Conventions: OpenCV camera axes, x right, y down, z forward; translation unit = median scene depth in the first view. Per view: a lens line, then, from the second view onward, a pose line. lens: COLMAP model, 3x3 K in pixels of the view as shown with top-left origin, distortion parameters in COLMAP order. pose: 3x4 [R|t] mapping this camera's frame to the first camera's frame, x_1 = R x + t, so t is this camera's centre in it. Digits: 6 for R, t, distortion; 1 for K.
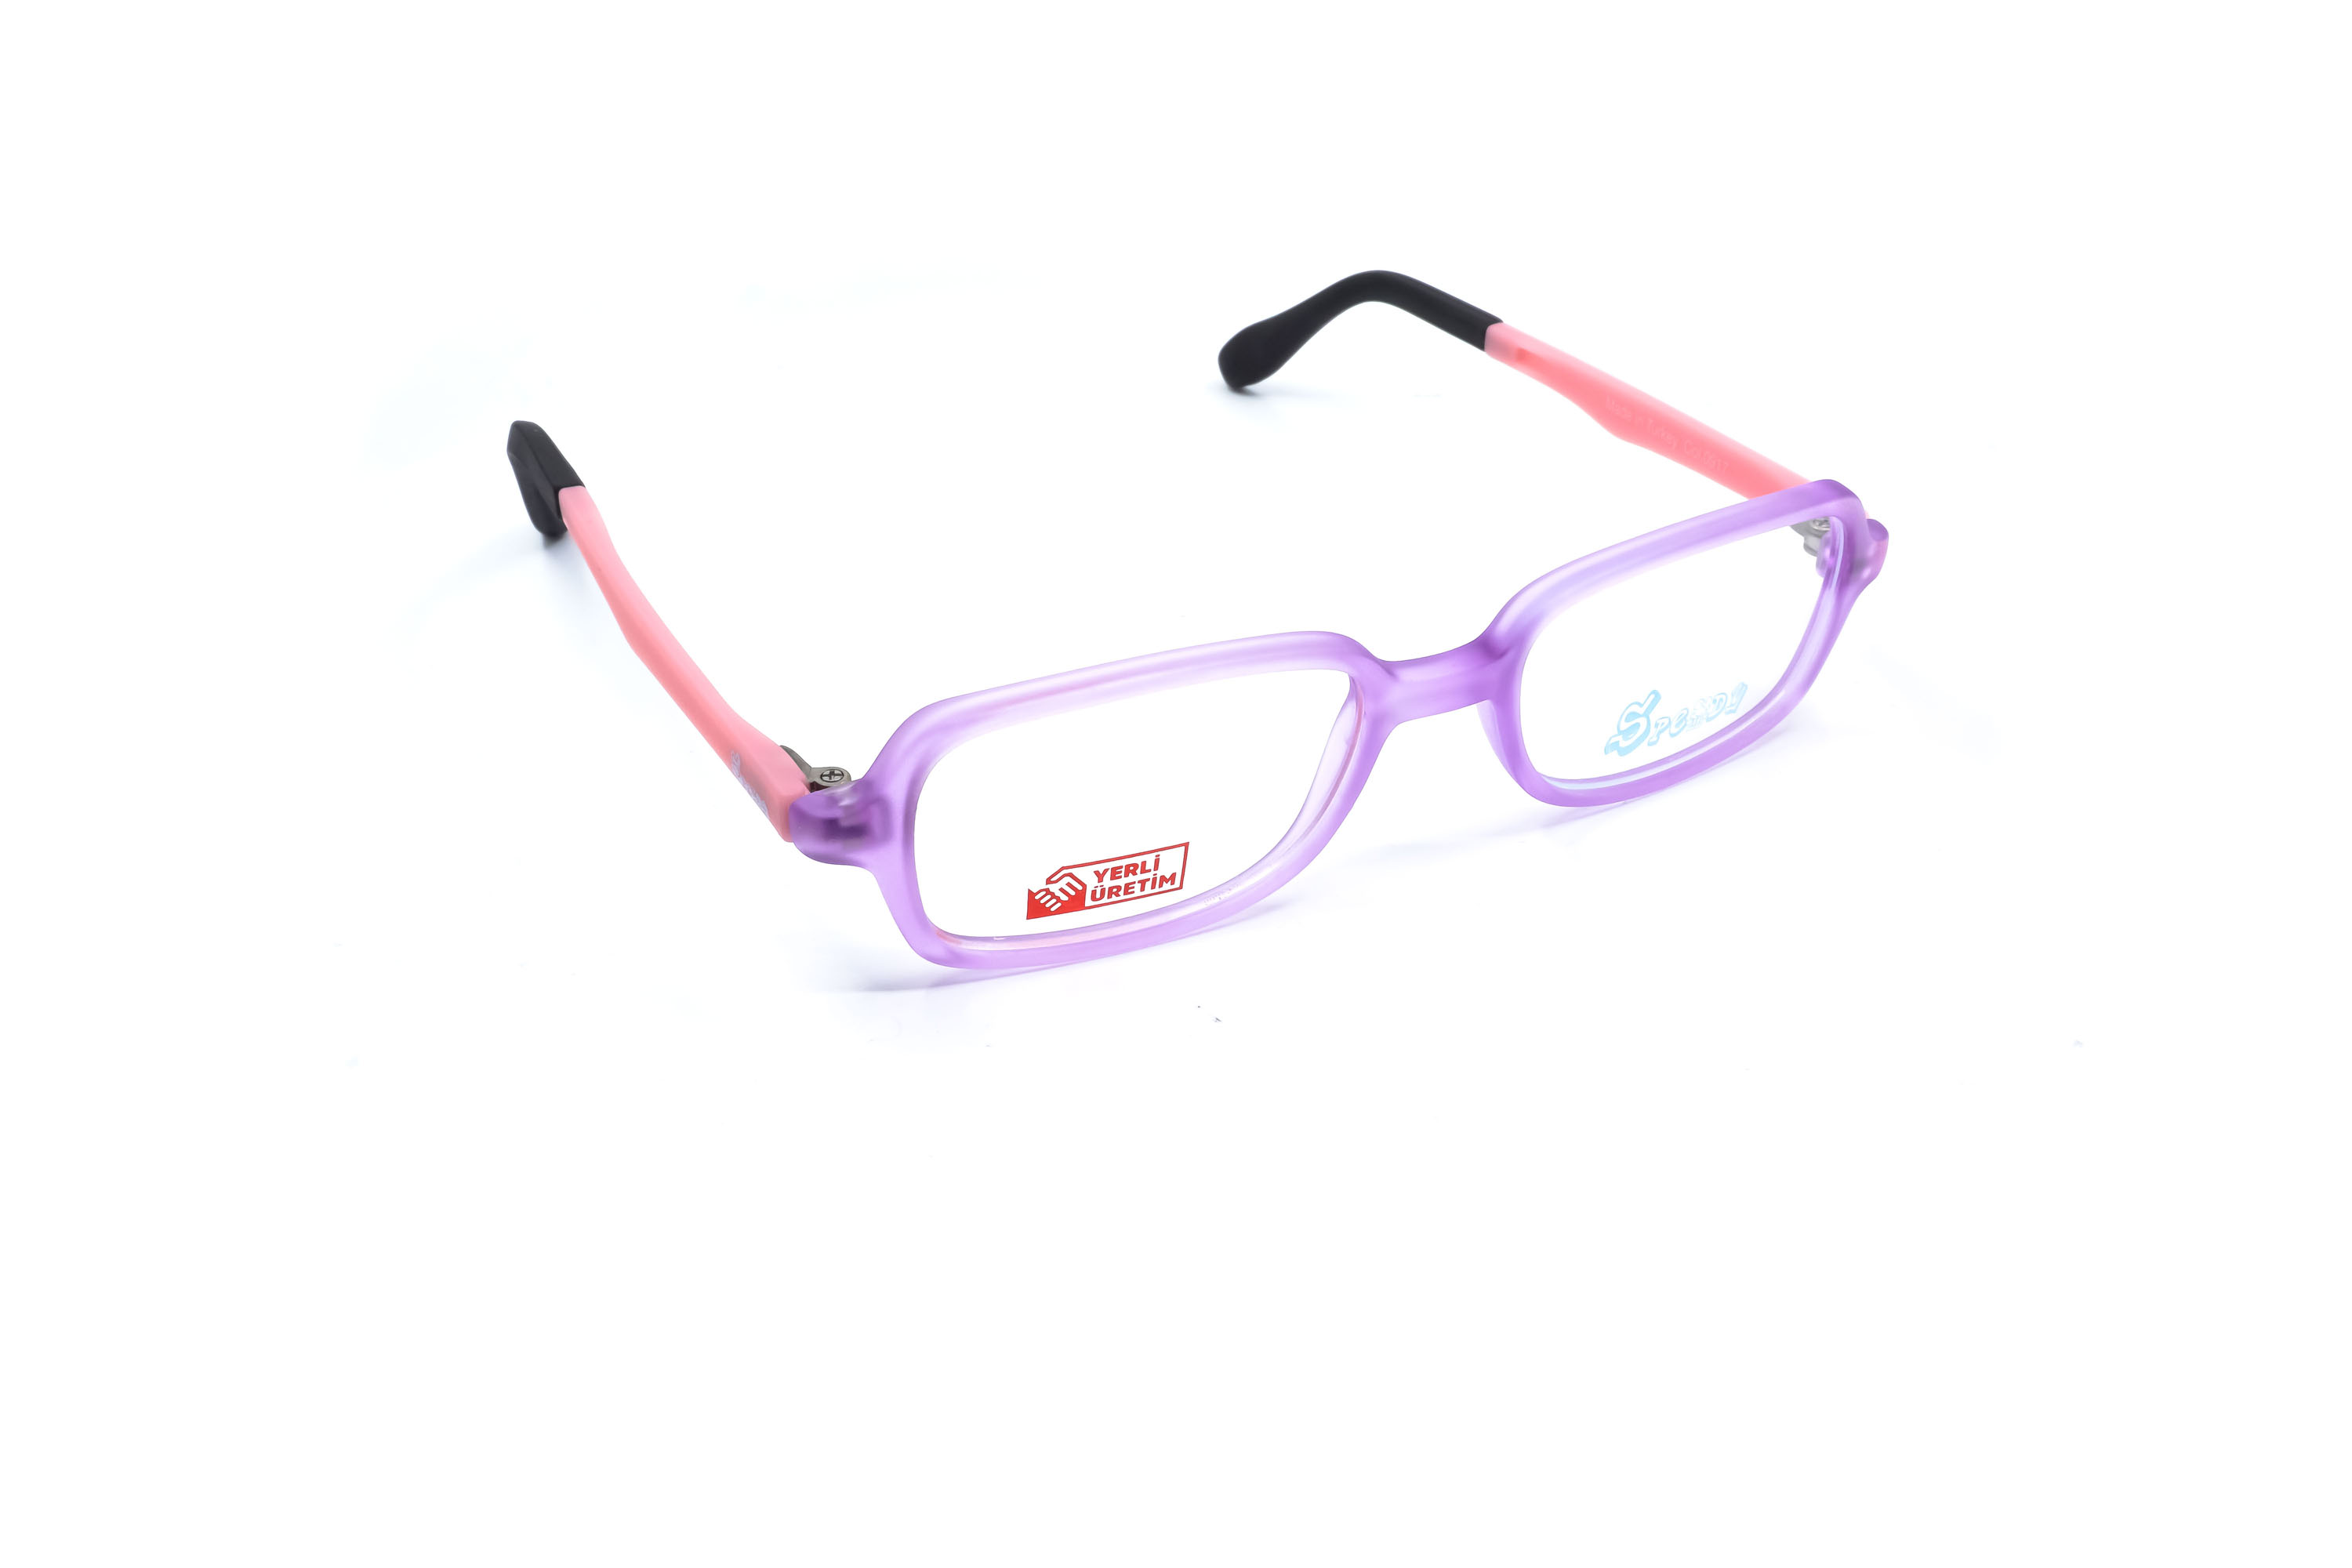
lens RADIAL K [[2415.0, 0, 1176.0], [0, 2415.0, 784.0], [0, 0, 1]] dist [-0.034134, 0.008294]
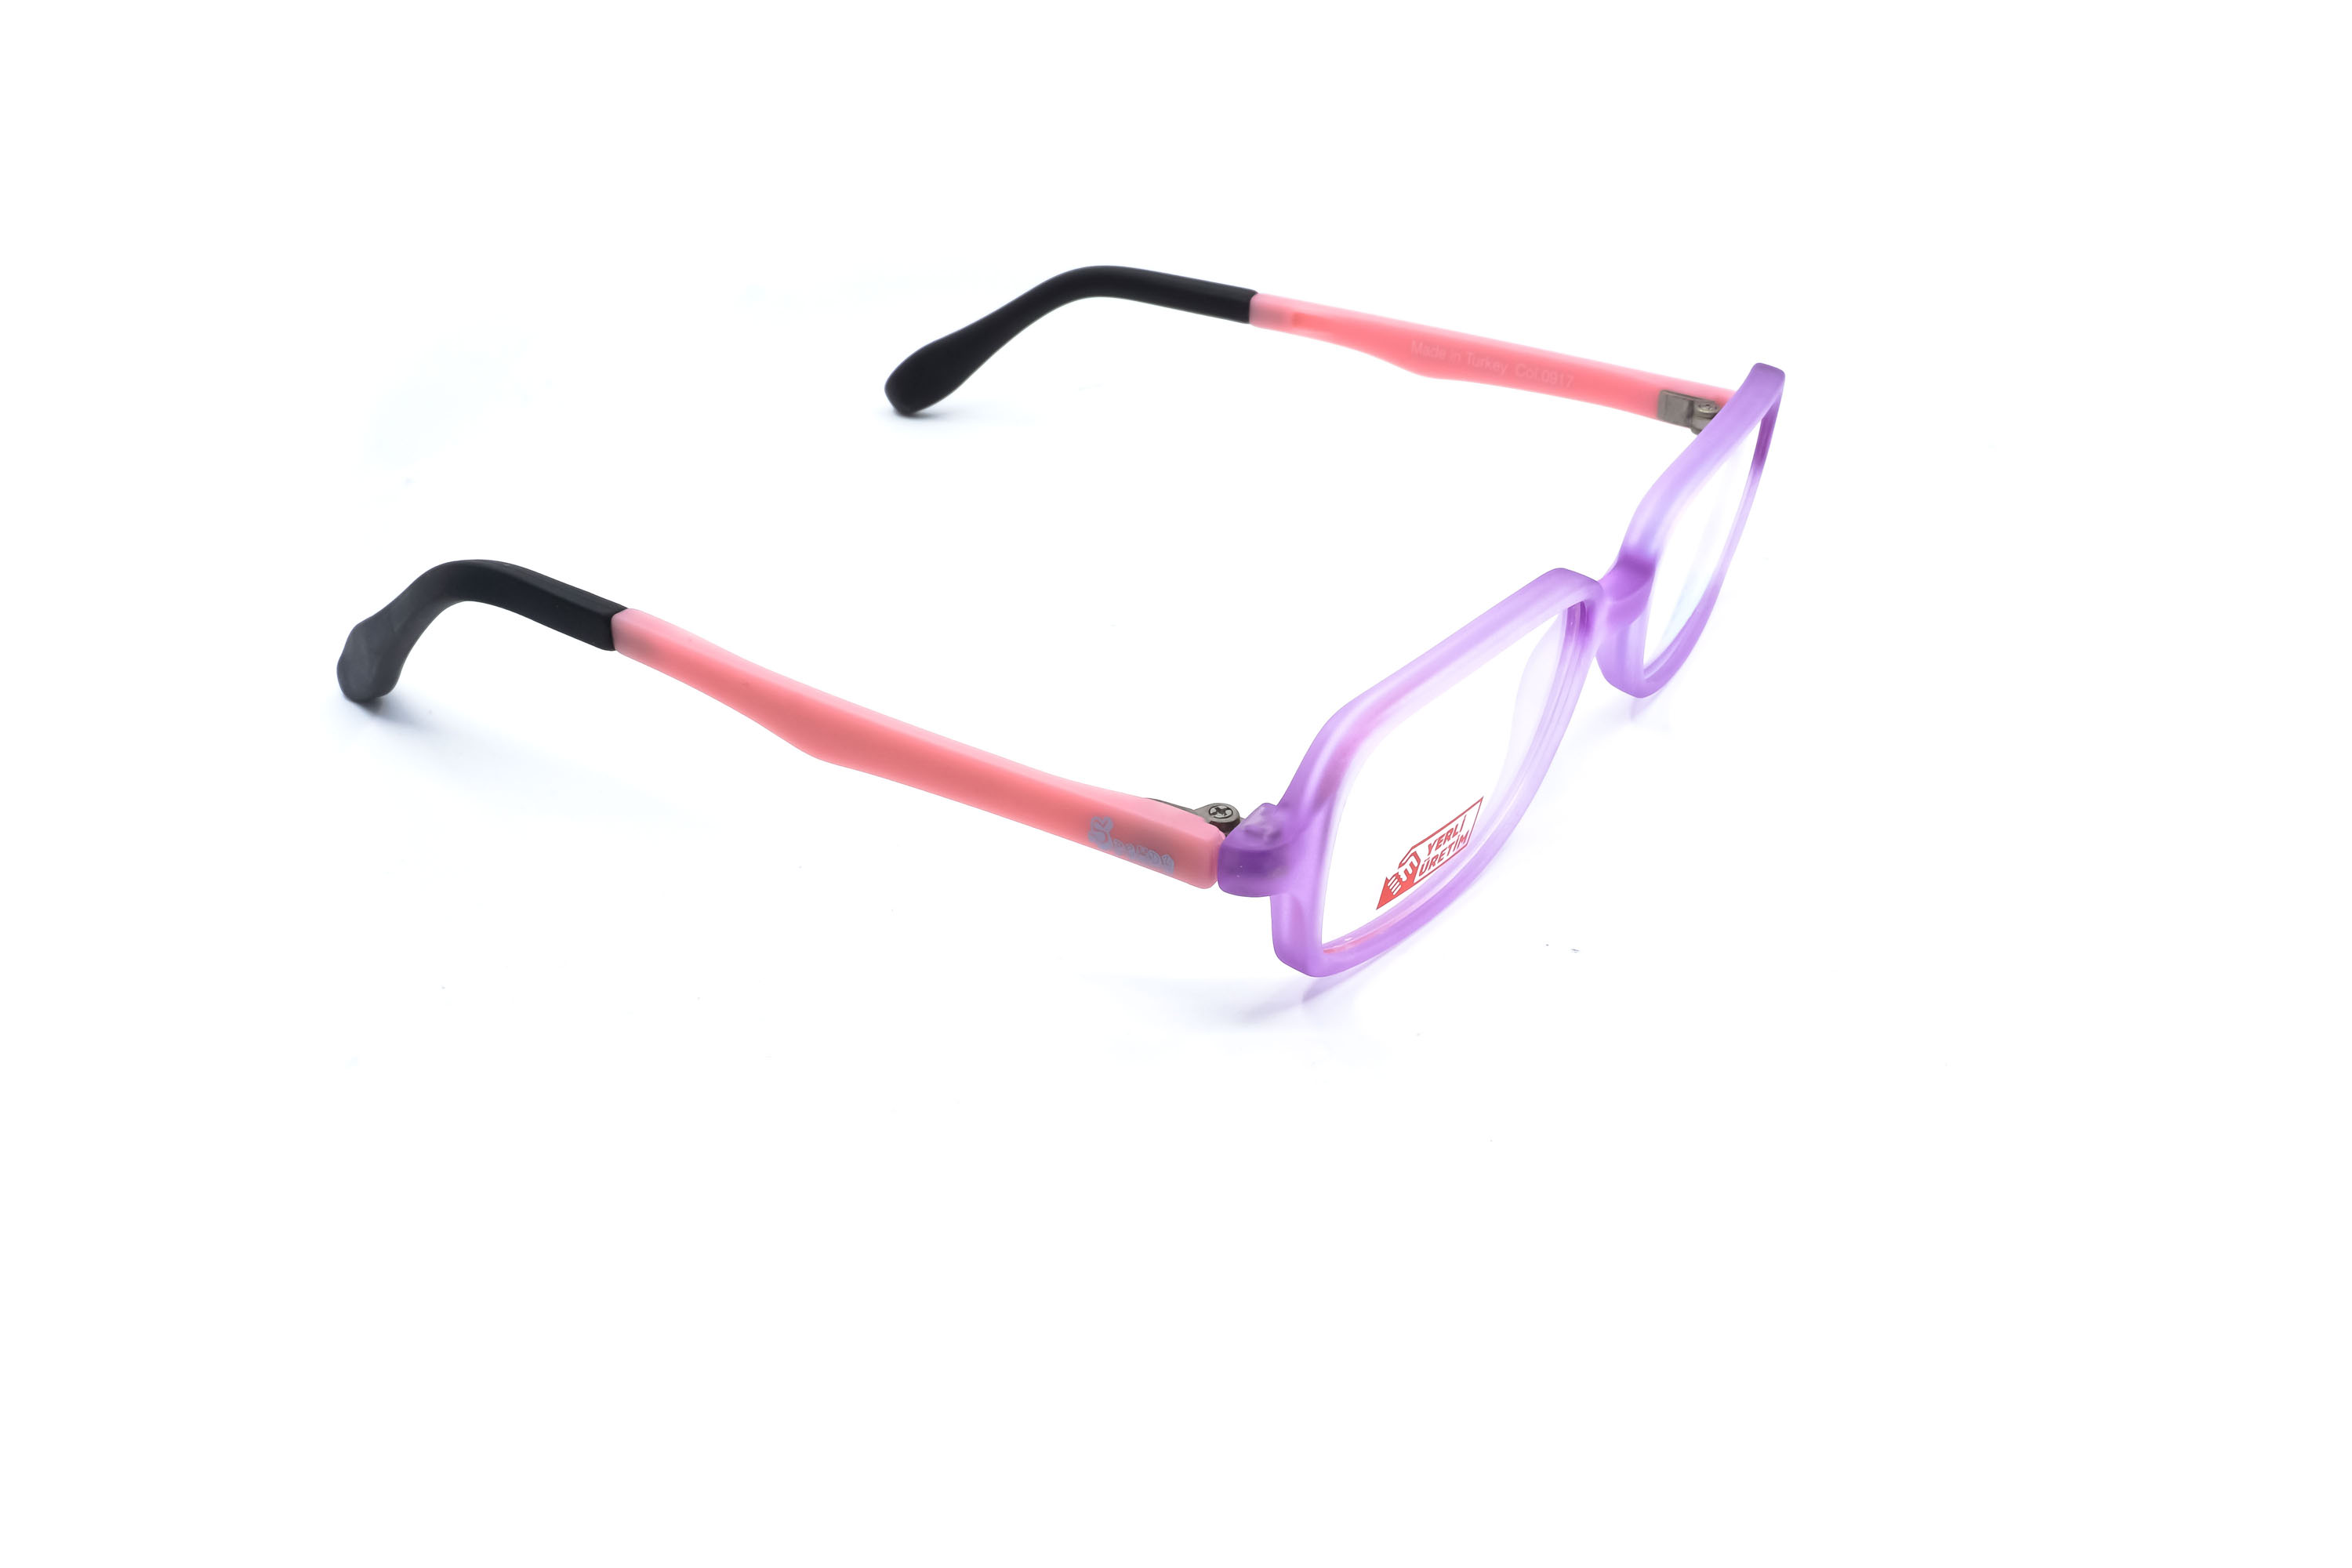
lens RADIAL K [[2415.0, 0, 1176.0], [0, 2415.0, 784.0], [0, 0, 1]] dist [-0.034134, 0.008294]
pose [[0.867695, -0.242816, 0.433758, -0.555178], [0.245059, 0.968127, 0.051735, -0.066961], [-0.432495, 0.061407, 0.899543, 0.121210]]
